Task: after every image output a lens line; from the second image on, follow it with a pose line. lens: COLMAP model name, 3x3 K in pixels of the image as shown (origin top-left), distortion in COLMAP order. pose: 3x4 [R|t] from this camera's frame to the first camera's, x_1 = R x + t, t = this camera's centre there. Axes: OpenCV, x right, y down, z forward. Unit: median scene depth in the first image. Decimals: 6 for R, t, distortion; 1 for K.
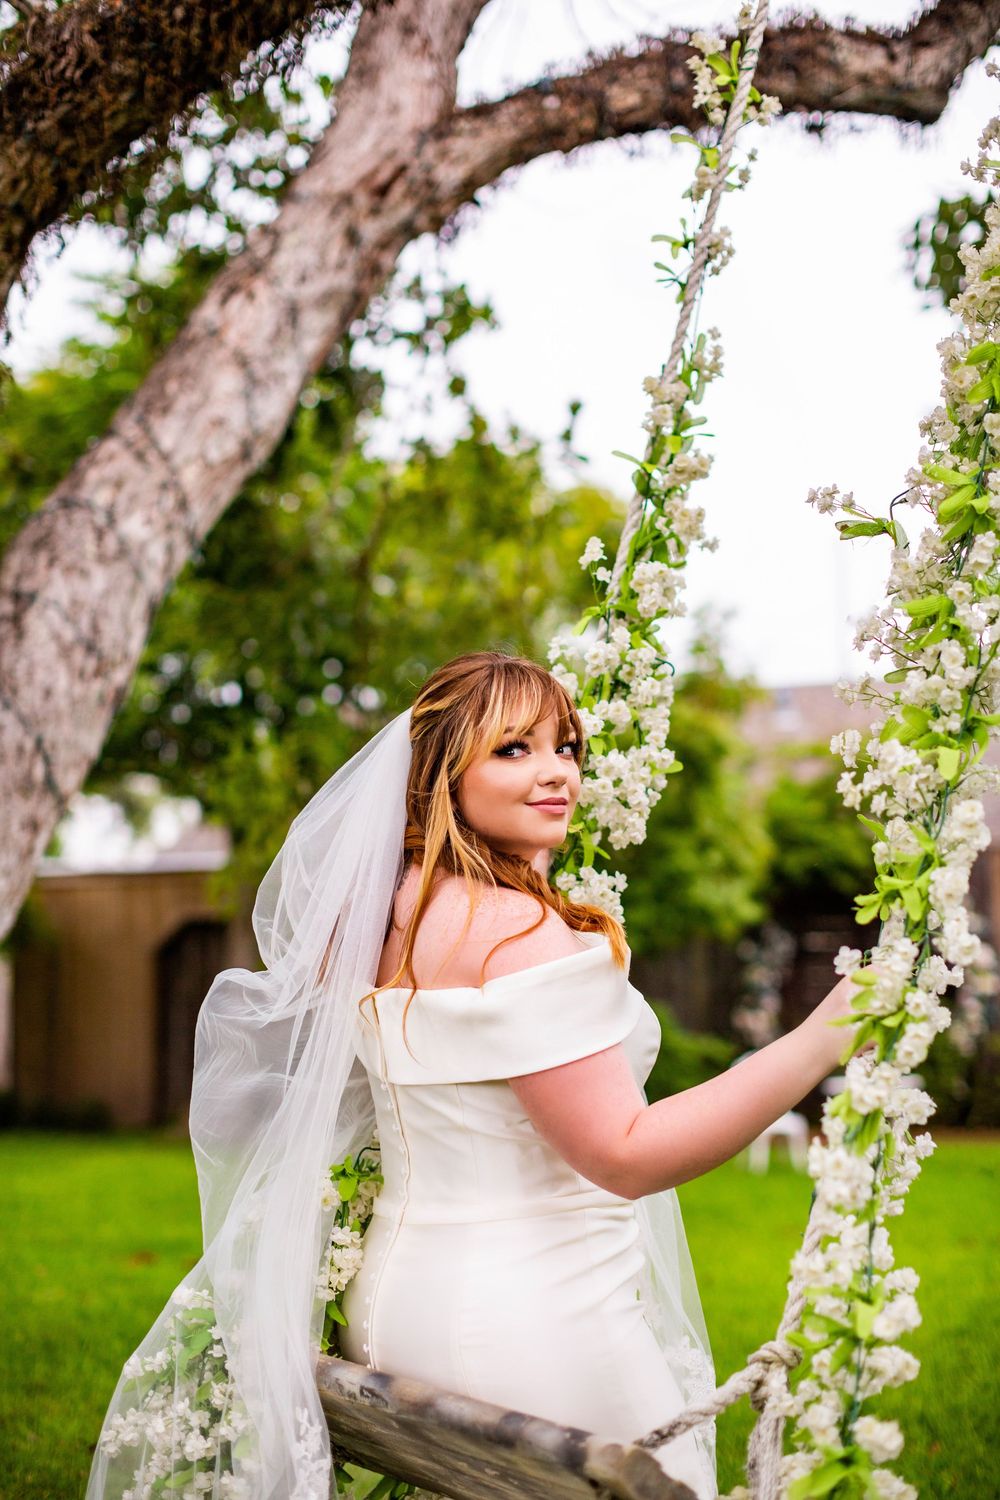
lens RADIAL K [[2272.4, 0, 605.7], [0, 2272.4, 679.7], [0, 0, 1]] dist [-0.326323, 2.345878]
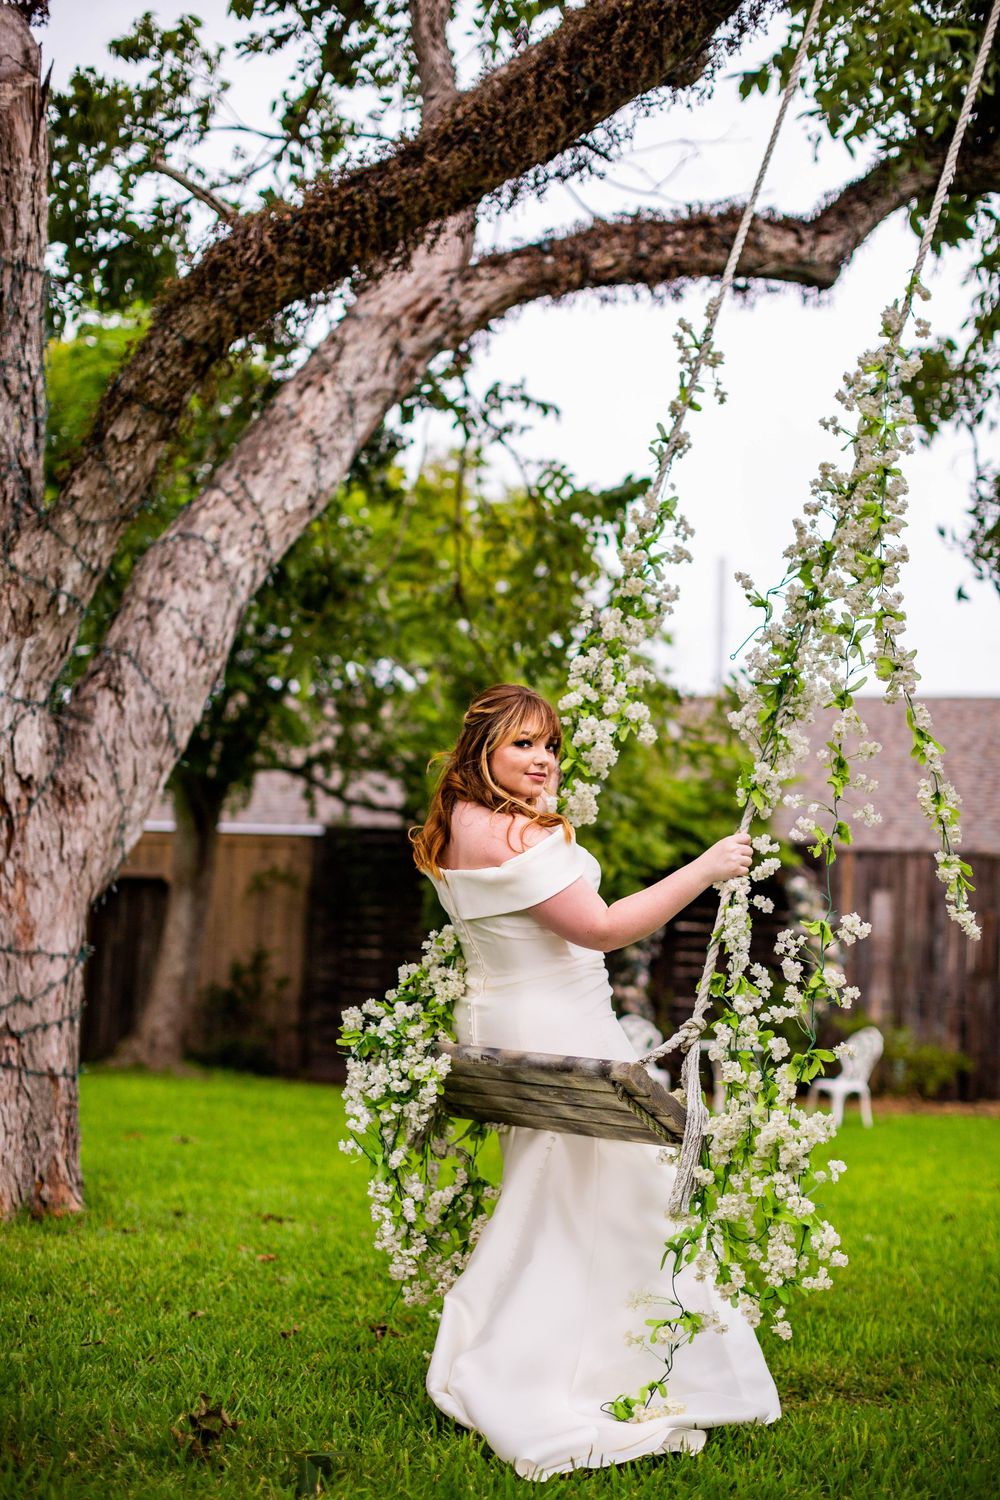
lens RADIAL K [[2233.0, 0, 500.0], [0, 2233.0, 750.0], [0, 0, 1]] dist [-0.210188, 0.477319]
pose [[0.998166, 0.058953, 0.013718, -0.055288], [-0.059307, 0.997874, 0.027033, 0.003633], [-0.012095, -0.027797, 0.999540, -0.344875]]
